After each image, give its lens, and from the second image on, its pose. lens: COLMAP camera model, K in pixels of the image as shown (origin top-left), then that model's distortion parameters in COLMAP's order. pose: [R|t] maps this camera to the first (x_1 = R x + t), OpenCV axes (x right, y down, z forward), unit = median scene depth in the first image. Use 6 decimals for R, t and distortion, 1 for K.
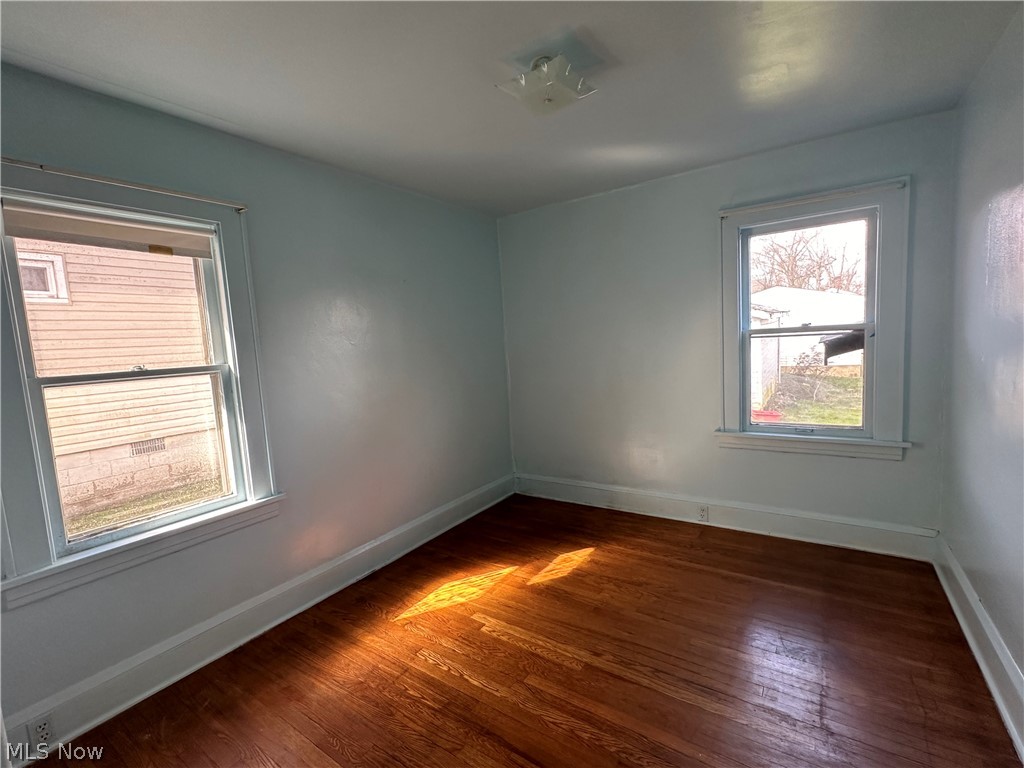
lens RADIAL K [[460.0, 0, 511.0], [0, 460.0, 386.7], [0, 0, 1]] dist [-0.002255, 0.000424]
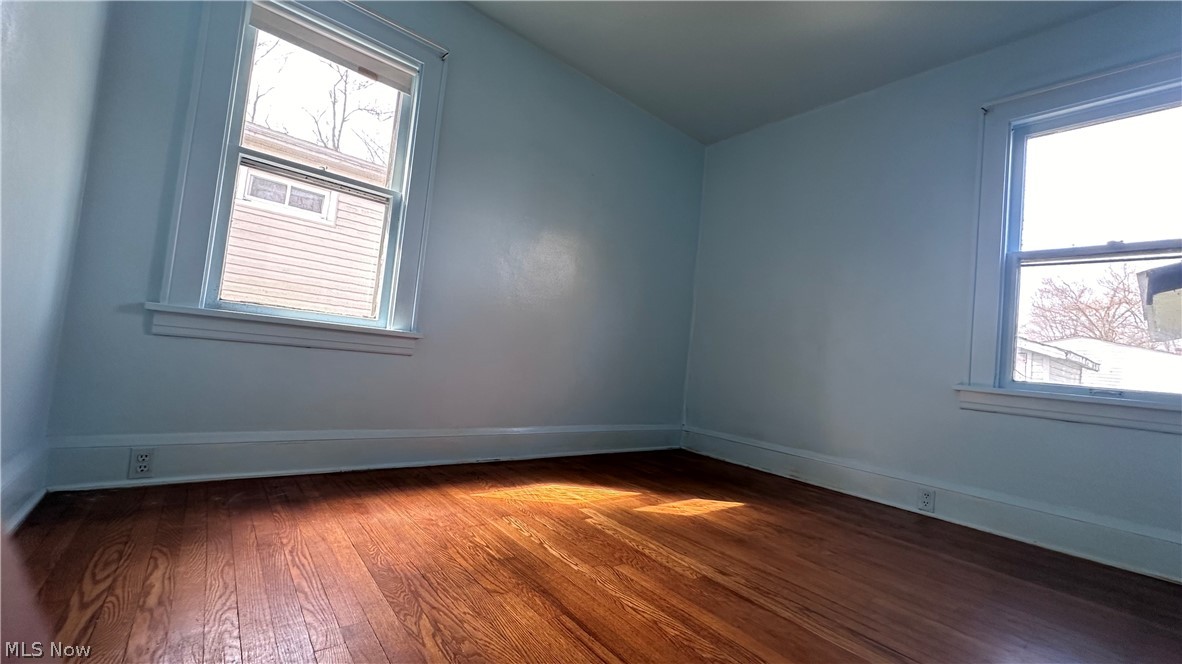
lens RADIAL K [[471.0, 0, 589.4], [0, 471.0, 332.7], [0, 0, 1]] dist [-0.001266, 0.000232]
pose [[0.947698, 0.140232, -0.286712, 0.138933], [-0.183726, 0.974238, -0.130786, 0.332476], [0.260985, 0.176622, 0.949048, 0.170026]]
